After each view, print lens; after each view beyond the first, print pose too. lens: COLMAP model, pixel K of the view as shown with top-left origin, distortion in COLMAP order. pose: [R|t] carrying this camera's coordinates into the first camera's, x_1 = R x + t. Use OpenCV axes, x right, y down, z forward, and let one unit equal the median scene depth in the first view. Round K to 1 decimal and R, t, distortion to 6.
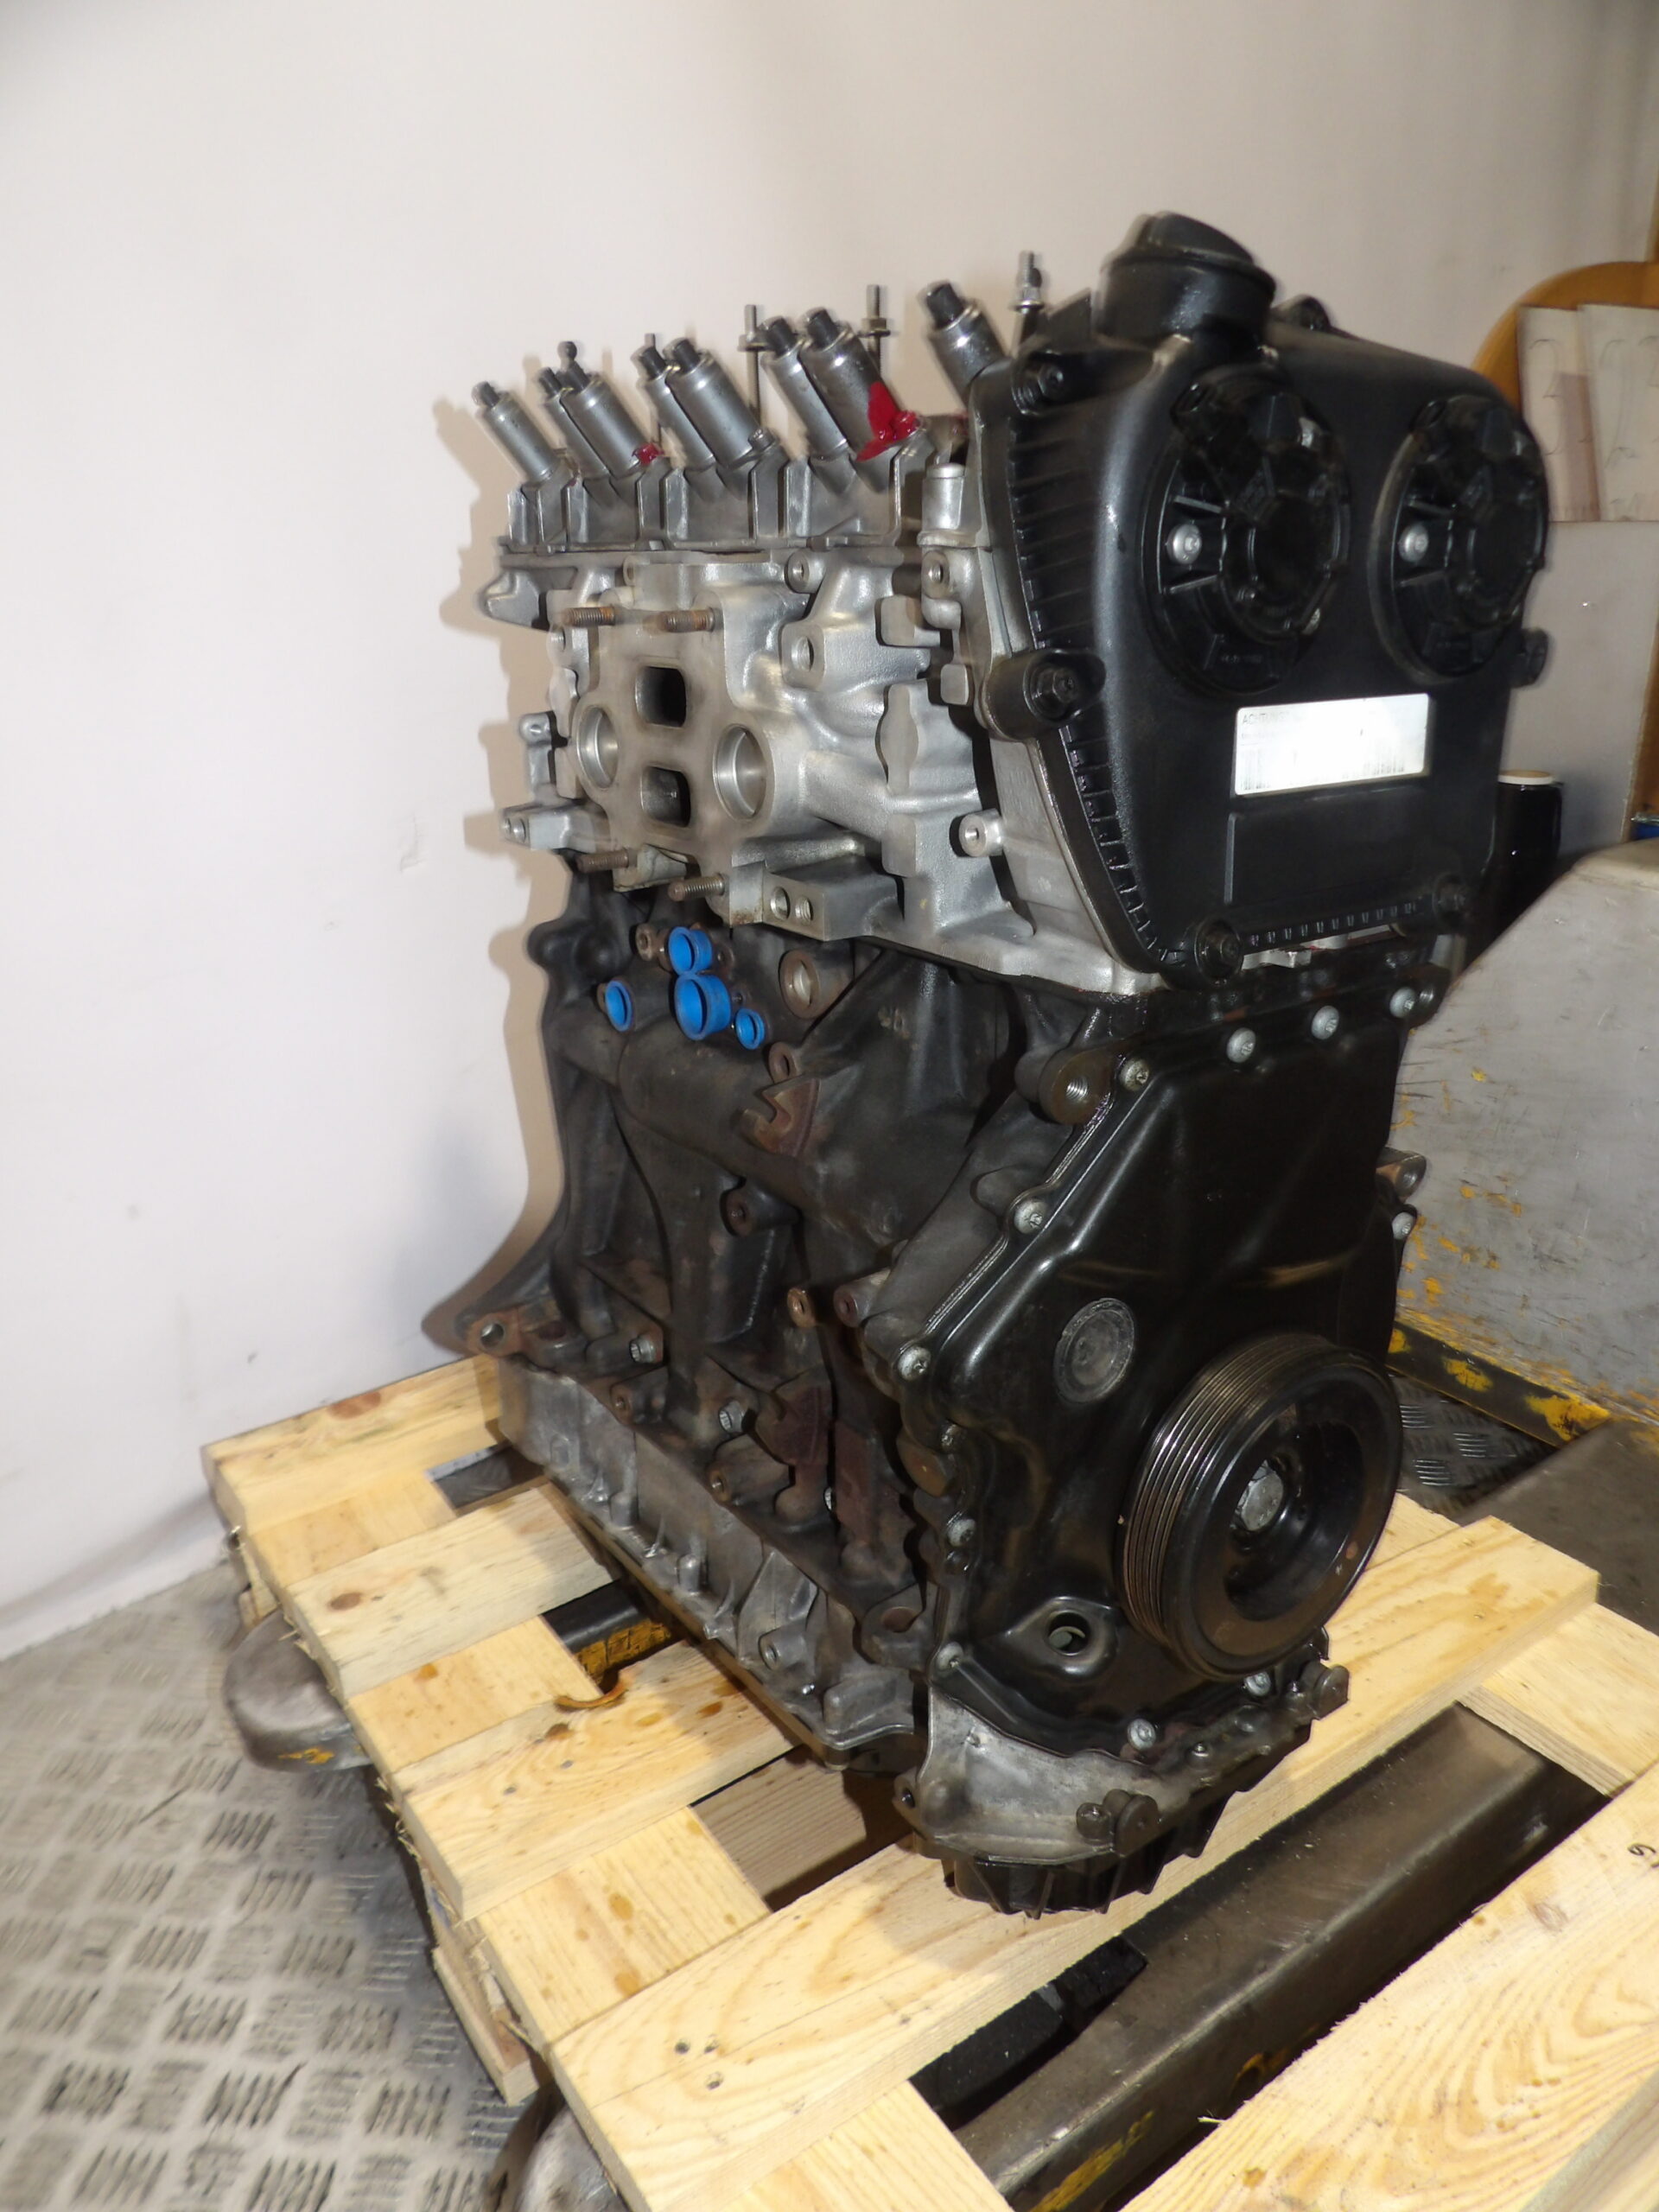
lens RADIAL K [[1572.3, 0, 829.5], [0, 1572.3, 1106.0], [0, 0, 1]] dist [-0.004330, -0.001747]
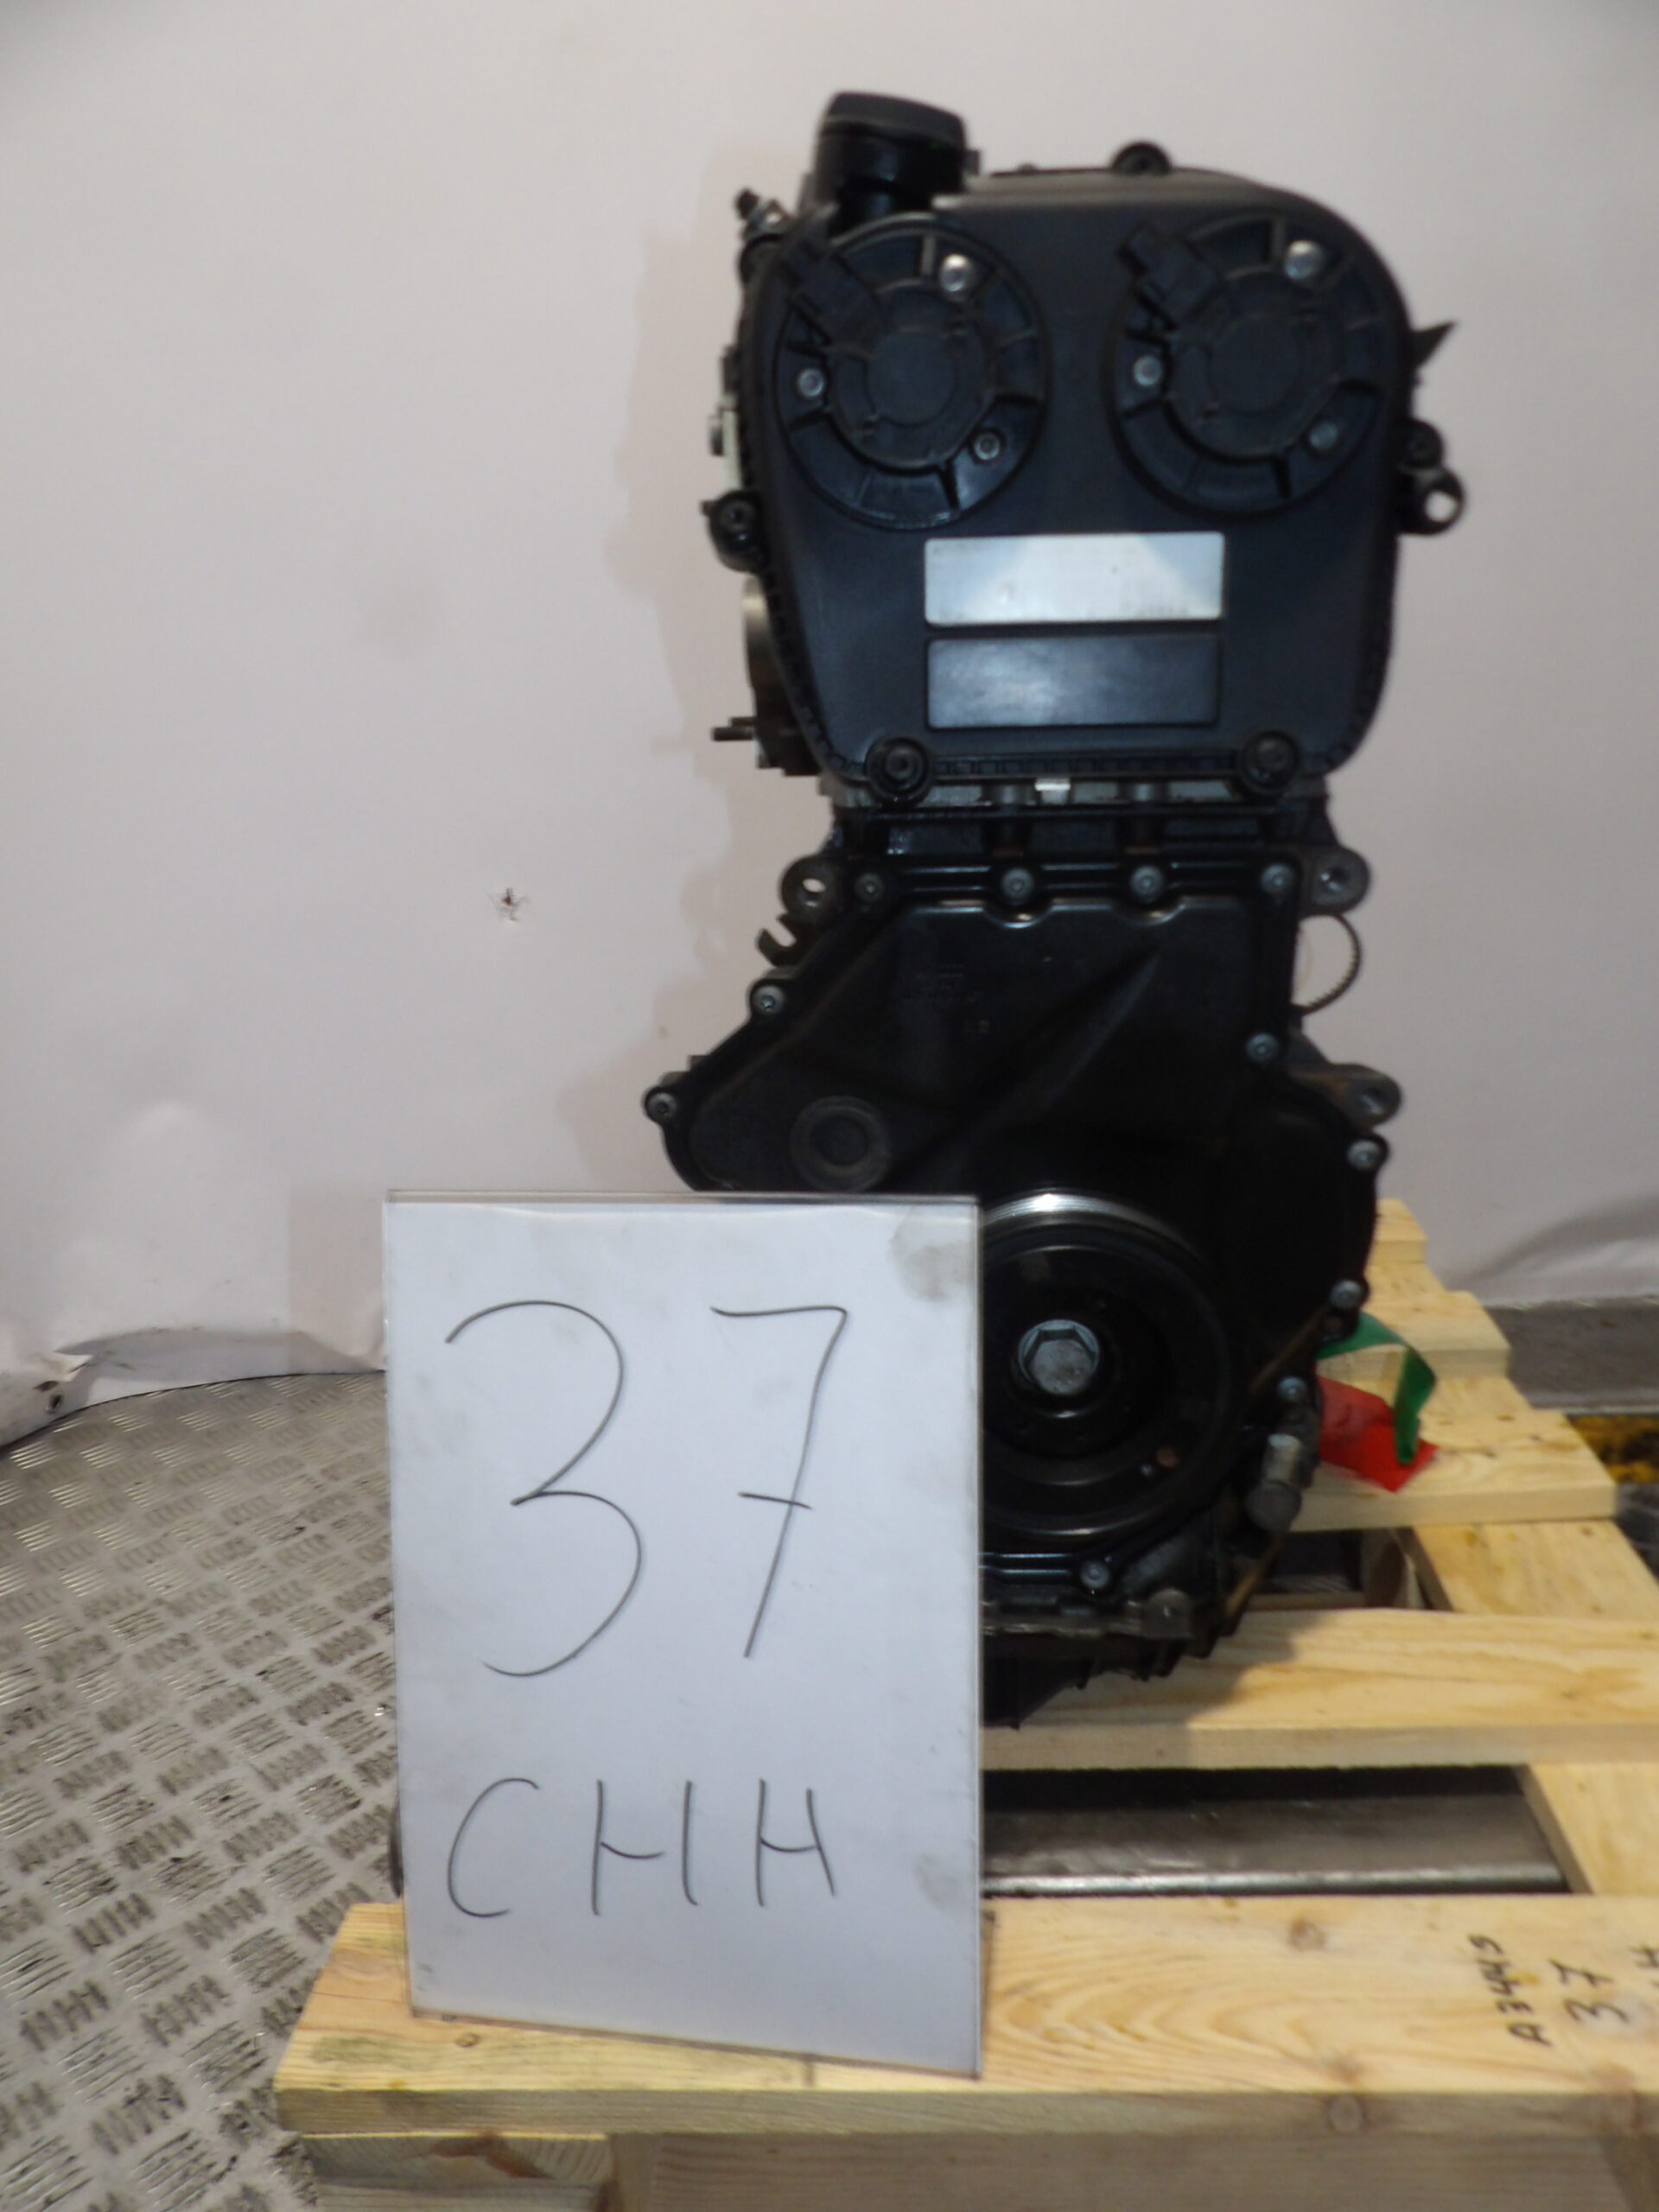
lens RADIAL K [[1572.3, 0, 829.5], [0, 1572.3, 1106.0], [0, 0, 1]] dist [-0.004330, -0.001747]
pose [[0.778955, 0.164630, -0.605083, 0.795593], [-0.184677, 0.982355, 0.029534, 0.094773], [0.599269, 0.088739, 0.795614, 0.113799]]
